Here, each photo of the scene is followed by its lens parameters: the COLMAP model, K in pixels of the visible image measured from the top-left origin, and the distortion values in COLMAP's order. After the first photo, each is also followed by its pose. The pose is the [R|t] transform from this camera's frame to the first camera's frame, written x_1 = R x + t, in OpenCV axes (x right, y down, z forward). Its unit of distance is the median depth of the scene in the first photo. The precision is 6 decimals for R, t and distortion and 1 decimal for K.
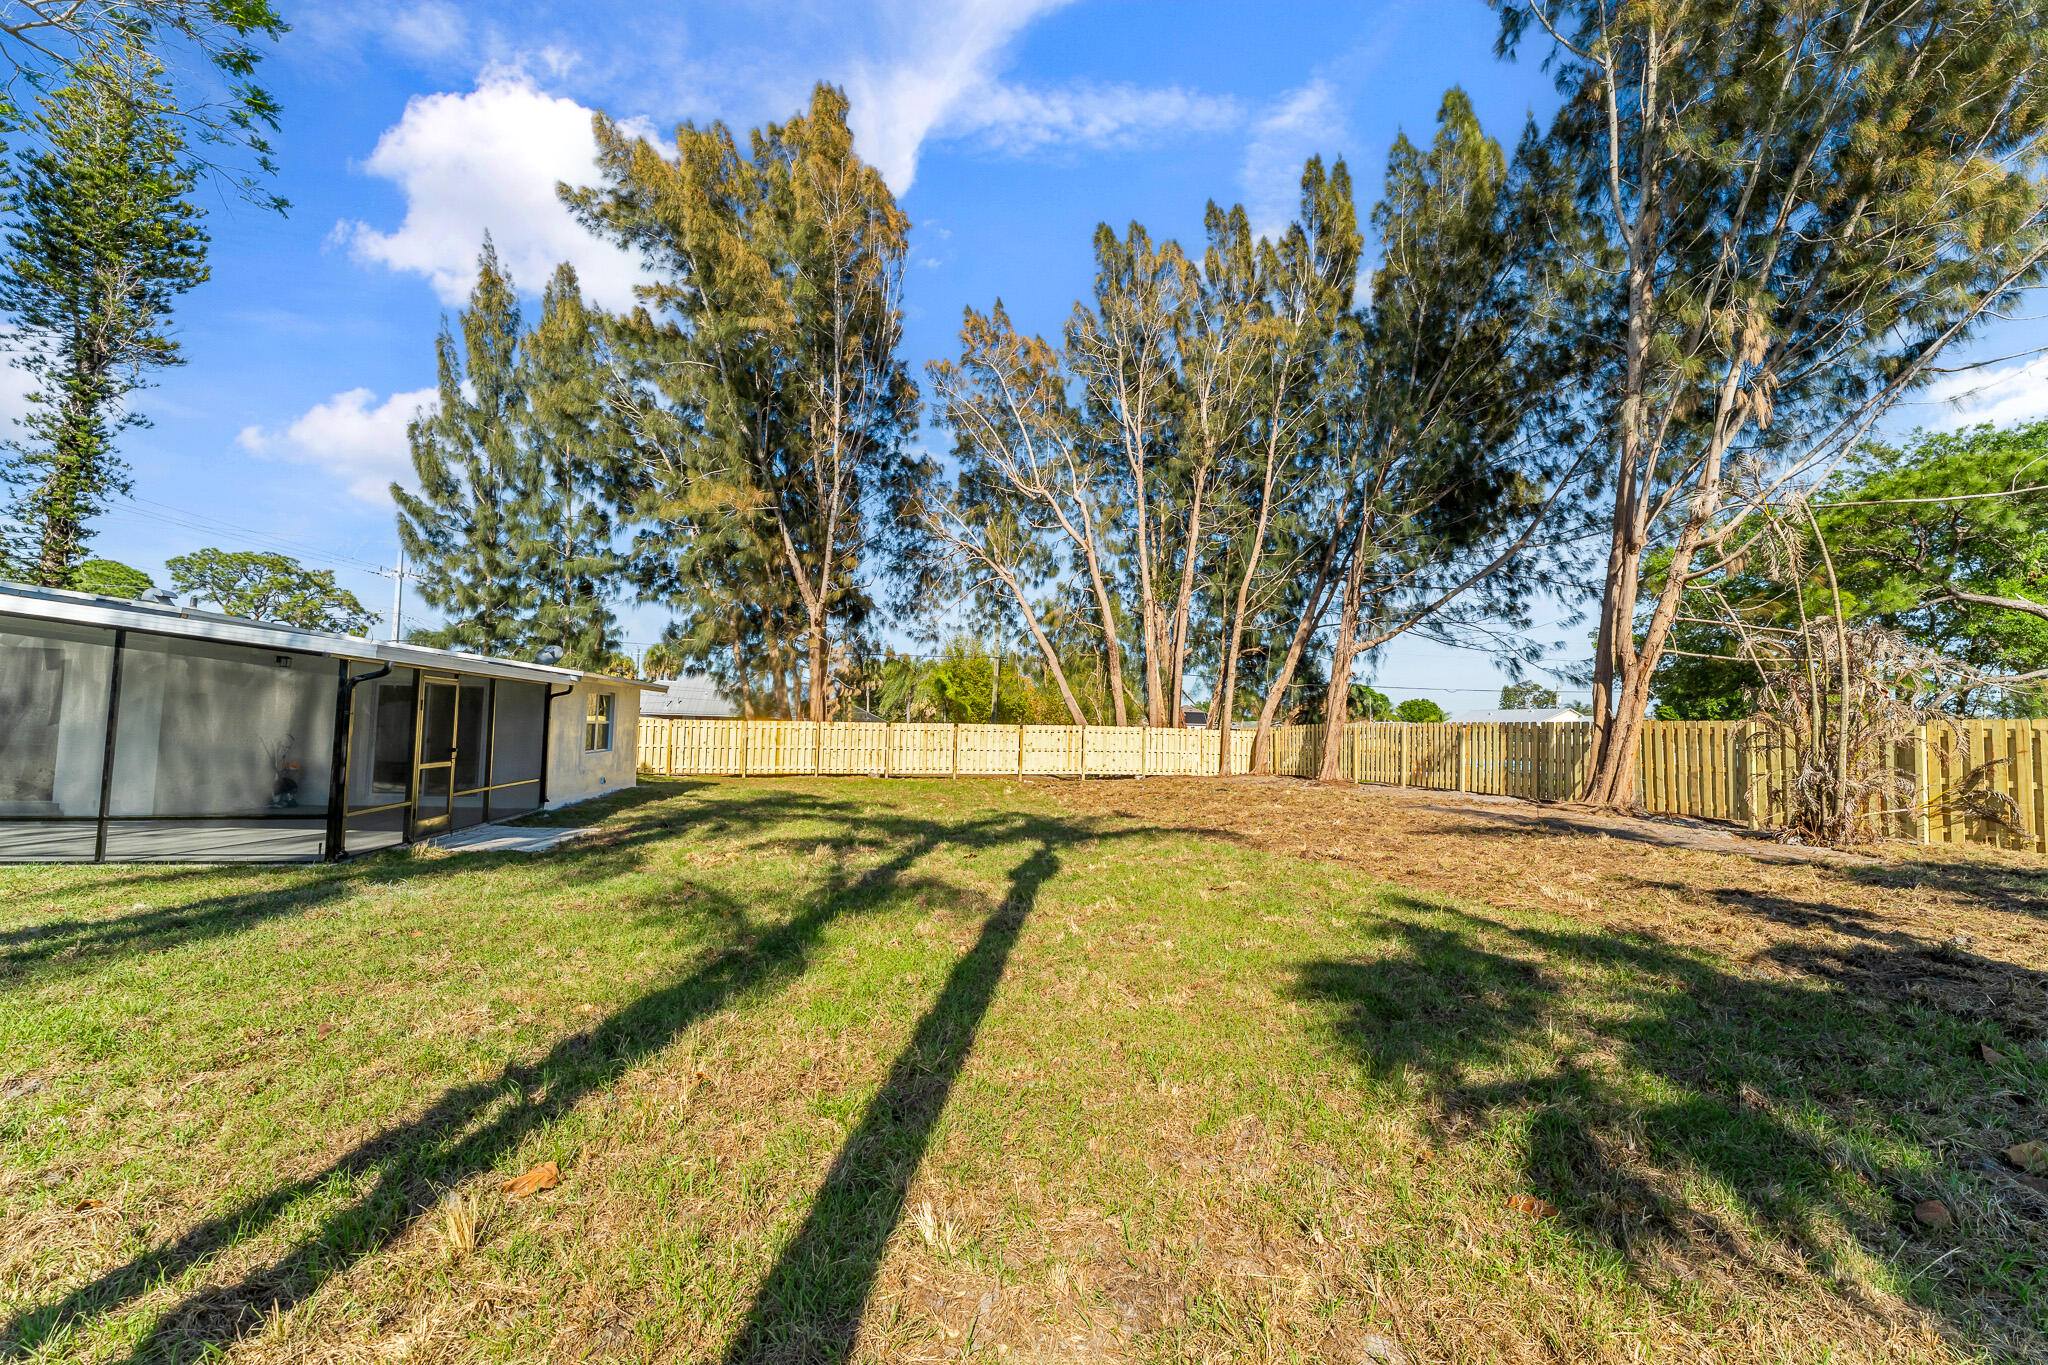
lens RADIAL K [[822.9, 0, 1024.0], [0, 822.9, 682.5], [0, 0, 1]] dist [-0.000303, -0.000061]
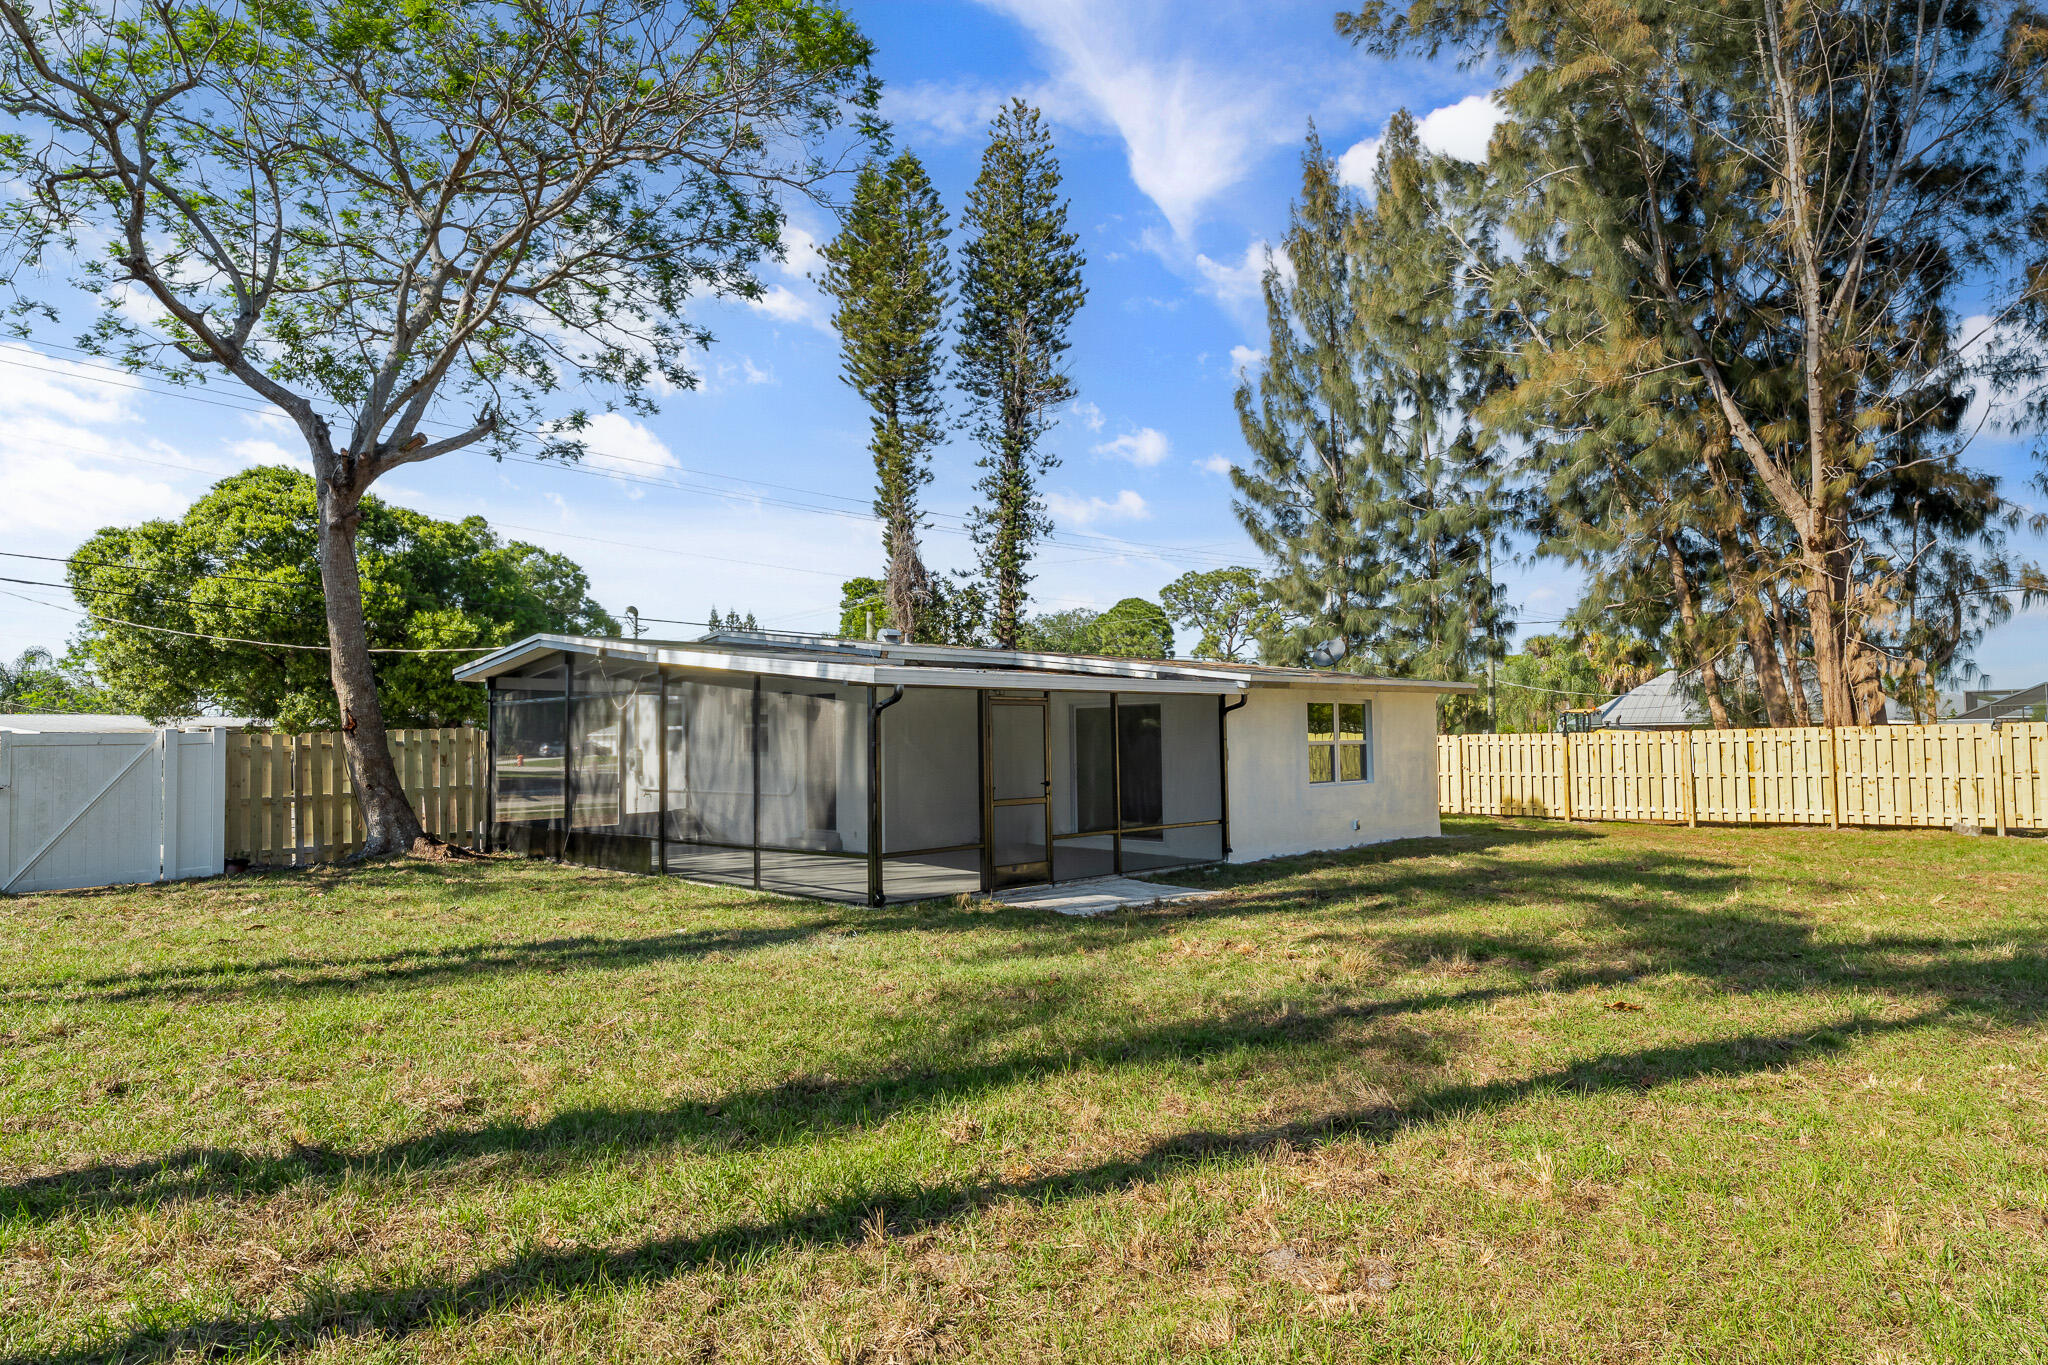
lens RADIAL K [[1205.3, 0, 1024.0], [0, 1205.3, 682.5], [0, 0, 1]] dist [0.000073, 0.000286]
pose [[0.540311, -0.073099, -0.838284, 0.135045], [0.073665, 0.996504, -0.039416, 0.011557], [0.838235, -0.040455, 0.543807, 0.135629]]
